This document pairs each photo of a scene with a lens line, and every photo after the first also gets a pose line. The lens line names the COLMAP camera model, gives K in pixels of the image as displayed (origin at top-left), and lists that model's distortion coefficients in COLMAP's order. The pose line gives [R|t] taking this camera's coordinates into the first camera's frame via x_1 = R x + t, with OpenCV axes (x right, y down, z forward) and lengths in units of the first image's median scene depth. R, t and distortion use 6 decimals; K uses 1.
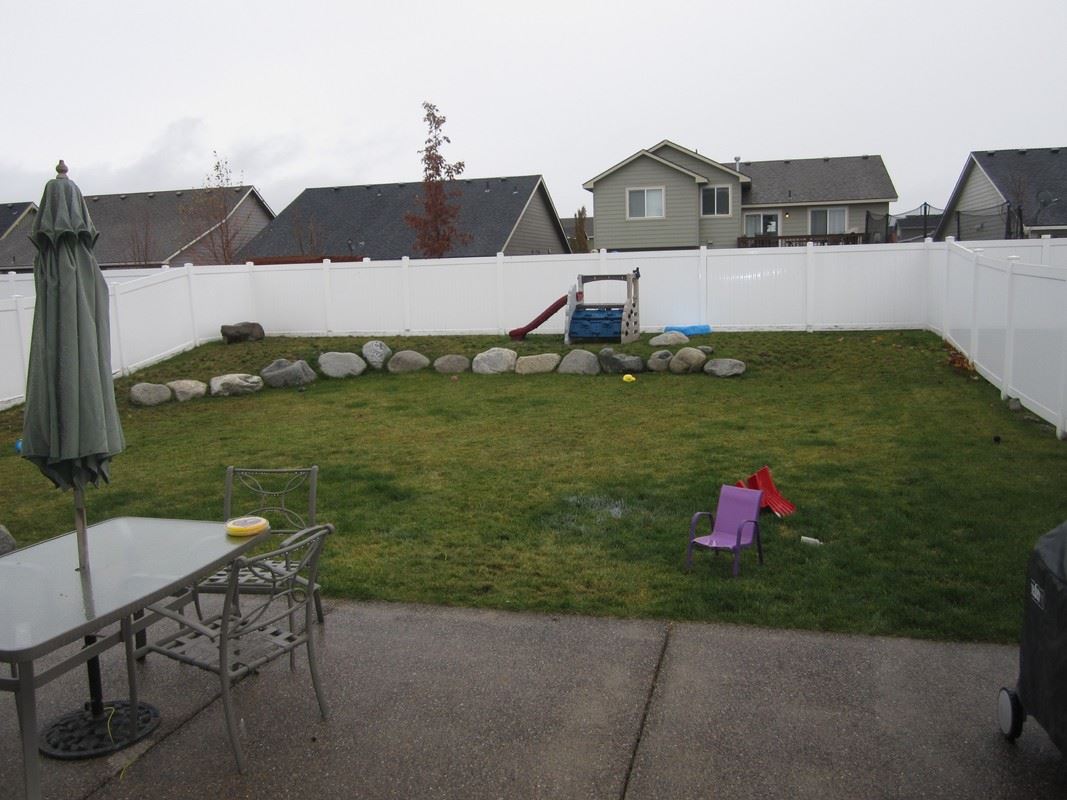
lens RADIAL K [[882.7, 0, 537.4], [0, 882.7, 405.7], [0, 0, 1]] dist [-0.041381, 0.010212]
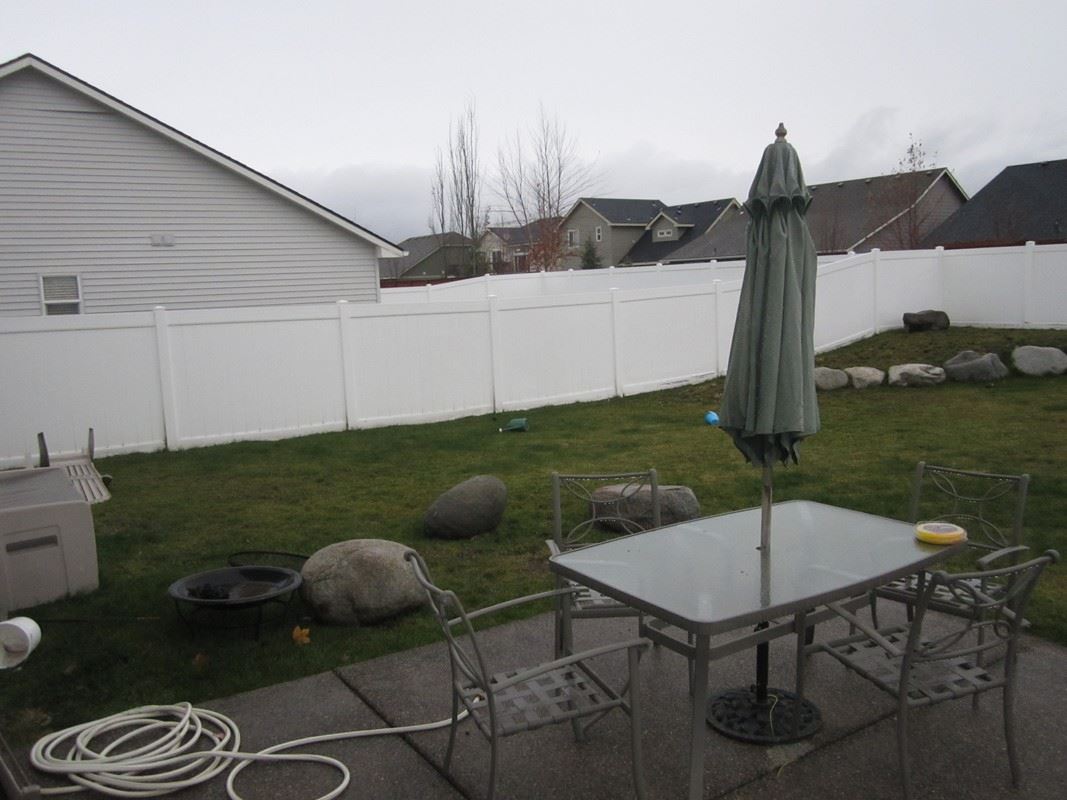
lens RADIAL K [[882.7, 0, 537.4], [0, 882.7, 405.7], [0, 0, 1]] dist [-0.041381, 0.010212]
pose [[0.744383, 0.087842, -0.661950, -0.062219], [-0.080508, 0.995885, 0.041623, 0.007225], [0.662882, 0.022309, 0.748391, 0.081851]]
